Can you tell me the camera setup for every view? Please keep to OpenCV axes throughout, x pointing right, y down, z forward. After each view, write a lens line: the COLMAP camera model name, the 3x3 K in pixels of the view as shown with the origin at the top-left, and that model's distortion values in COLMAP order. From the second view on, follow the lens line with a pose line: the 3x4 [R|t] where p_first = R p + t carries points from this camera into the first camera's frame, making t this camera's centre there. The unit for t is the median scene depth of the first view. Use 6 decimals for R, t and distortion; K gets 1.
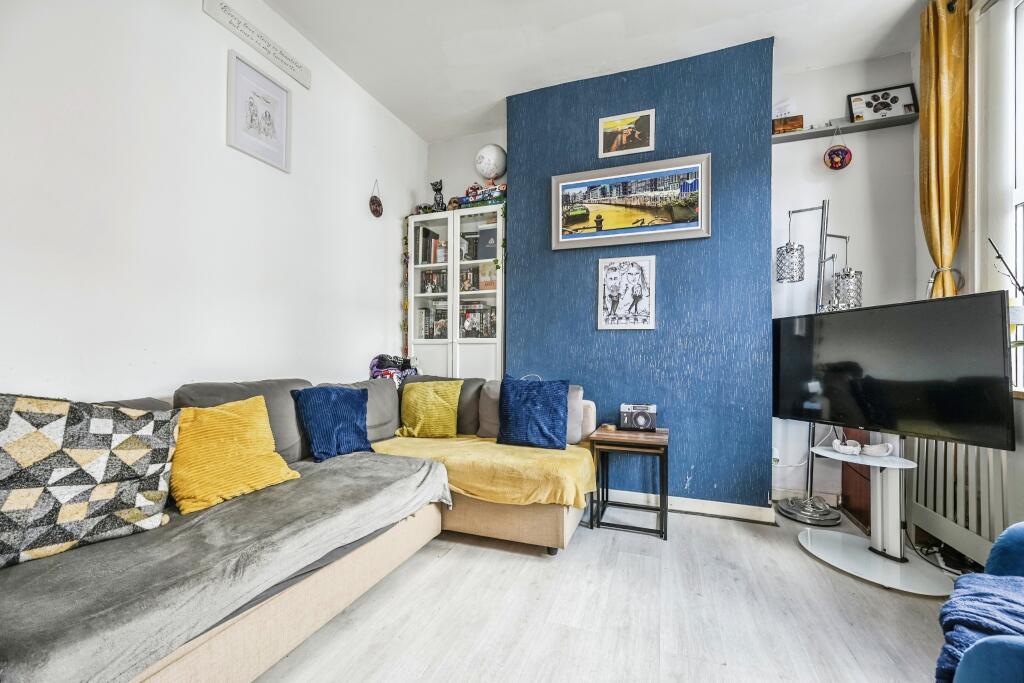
lens RADIAL K [[415.6, 0, 509.6], [0, 415.6, 347.4], [0, 0, 1]] dist [-0.001845, 0.000316]
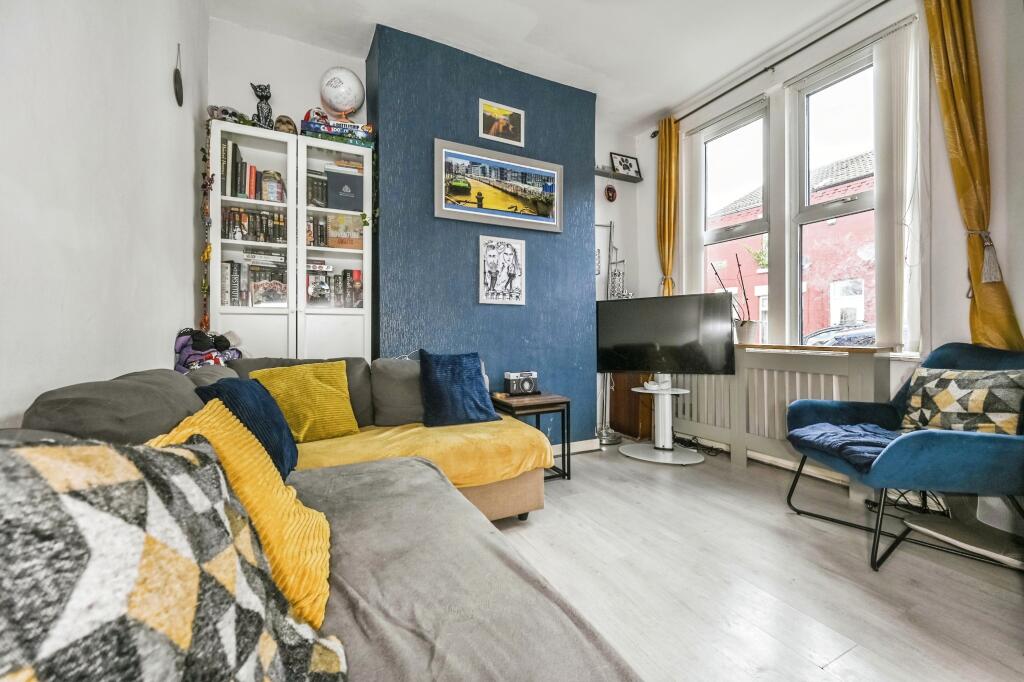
lens RADIAL K [[417.3, 0, 514.3], [0, 417.3, 330.5], [0, 0, 1]] dist [-0.000722, 0.000027]
pose [[0.672539, -0.004116, 0.740050, -0.500076], [-0.002715, 0.999964, 0.008029, 0.015676], [-0.740057, -0.007410, 0.672504, 0.241026]]
